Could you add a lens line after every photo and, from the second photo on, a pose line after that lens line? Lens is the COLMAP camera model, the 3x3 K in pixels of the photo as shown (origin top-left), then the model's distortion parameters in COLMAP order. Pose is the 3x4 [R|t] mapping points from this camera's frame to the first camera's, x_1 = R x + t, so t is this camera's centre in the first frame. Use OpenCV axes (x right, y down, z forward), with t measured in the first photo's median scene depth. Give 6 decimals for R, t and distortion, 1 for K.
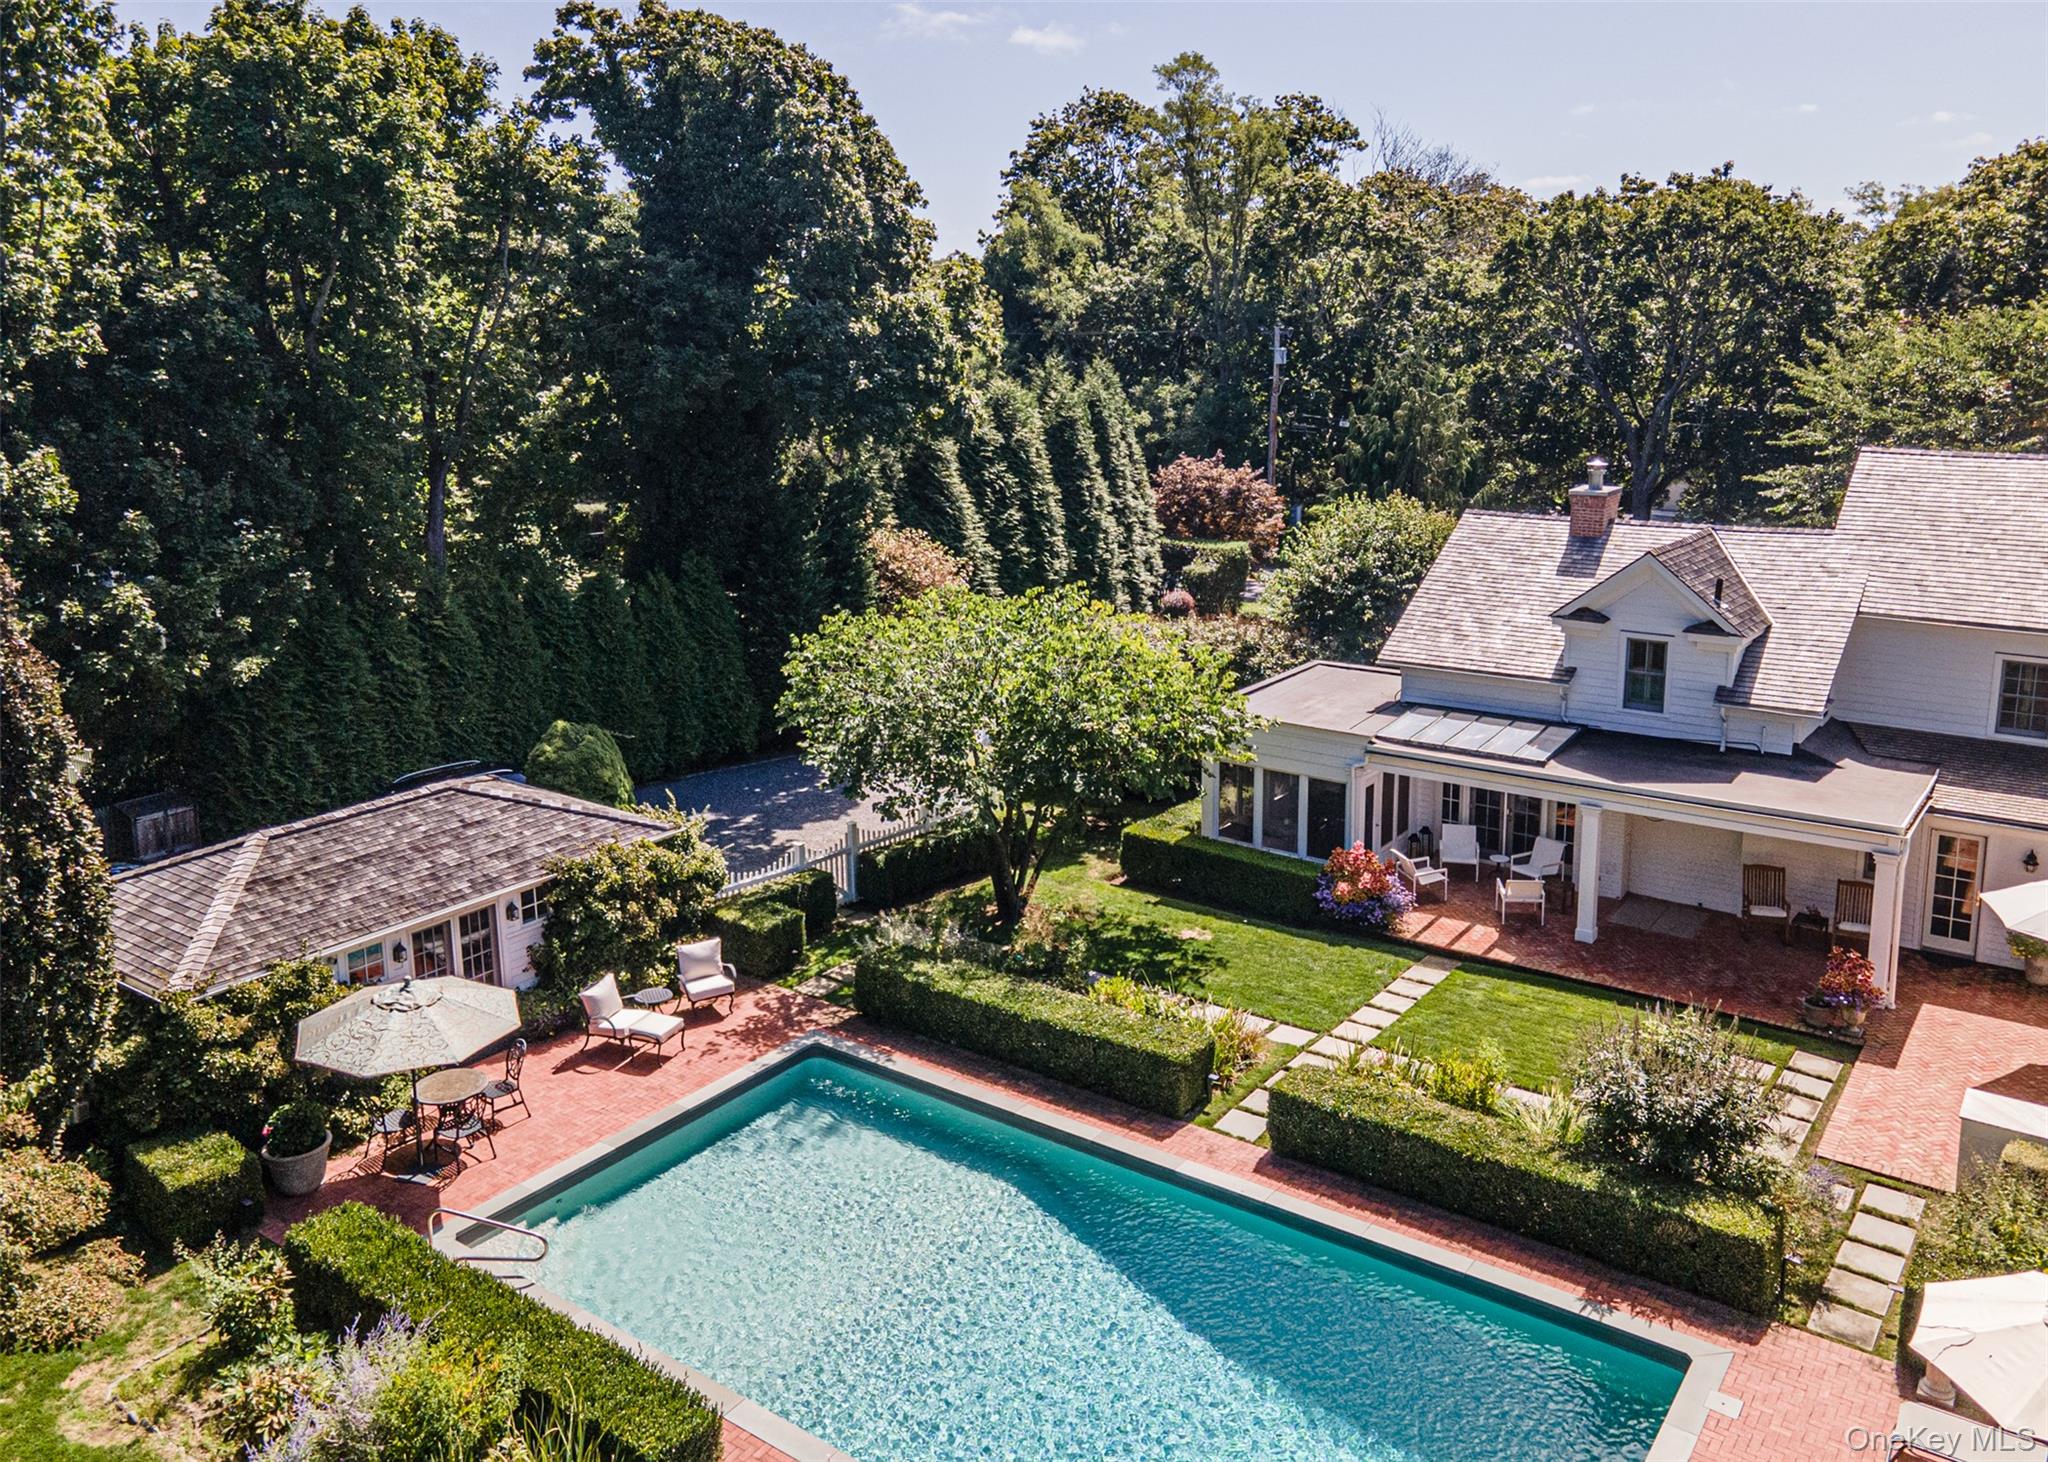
lens RADIAL K [[1541.8, 0, 1009.2], [0, 1541.8, 634.3], [0, 0, 1]] dist [0.028268, 0.001232]
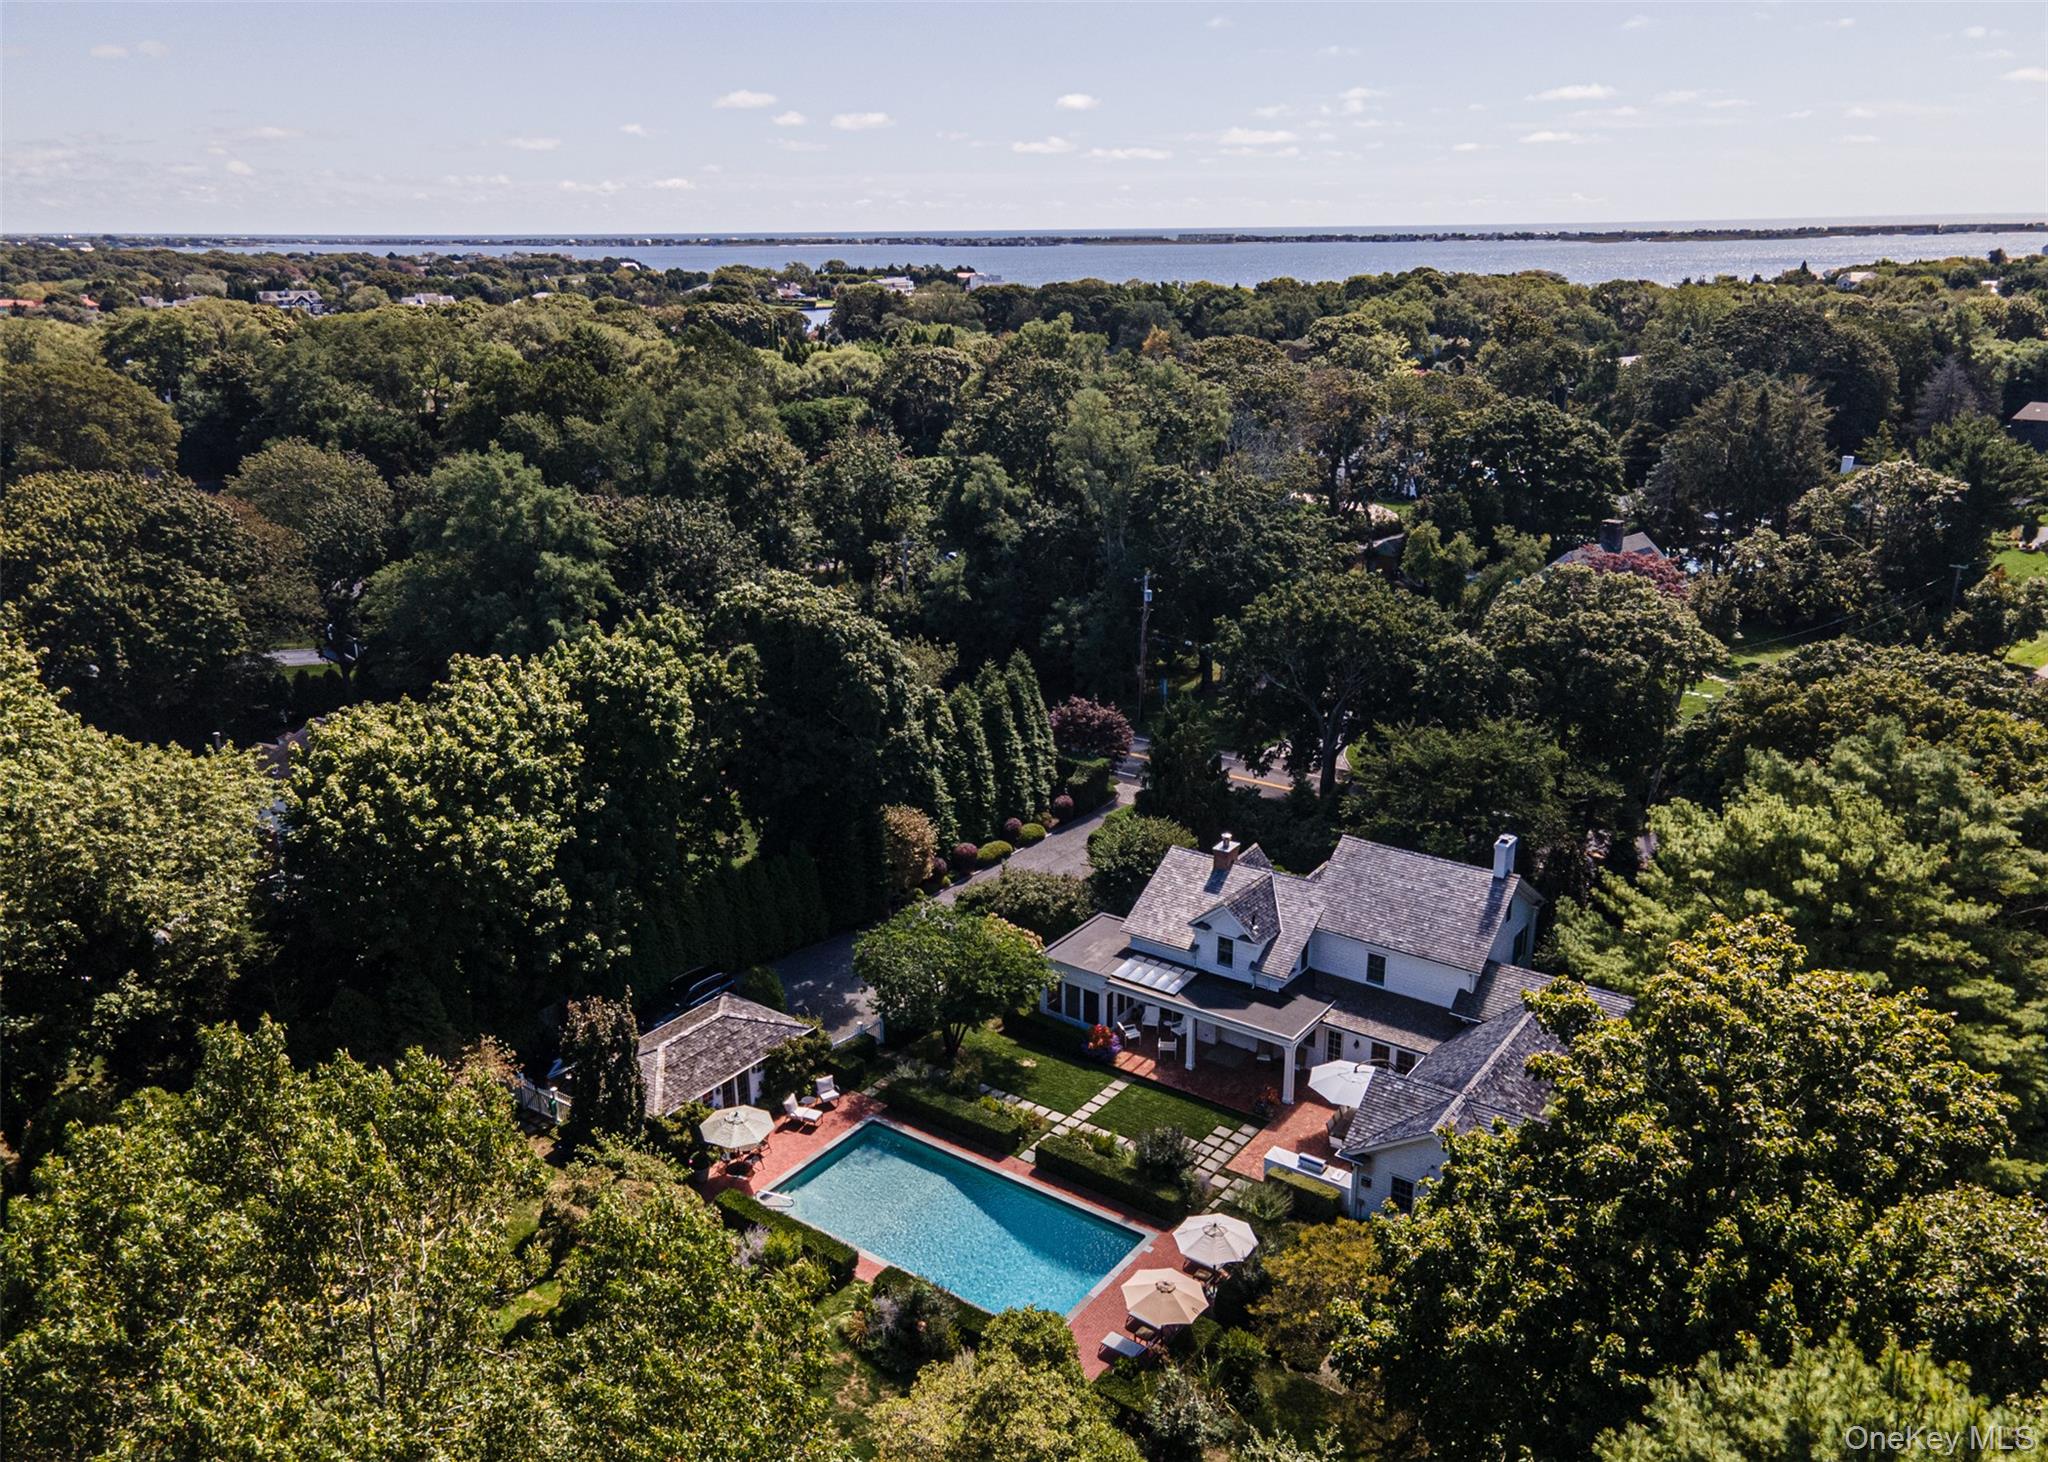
lens RADIAL K [[1541.8, 0, 1002.4], [0, 1541.8, 724.3], [0, 0, 1]] dist [0.028268, 0.001232]
pose [[0.999990, 0.002564, 0.003685, 0.070121], [-0.003017, 0.991692, 0.128602, -0.625827], [-0.003325, -0.128612, 0.991689, -1.278785]]
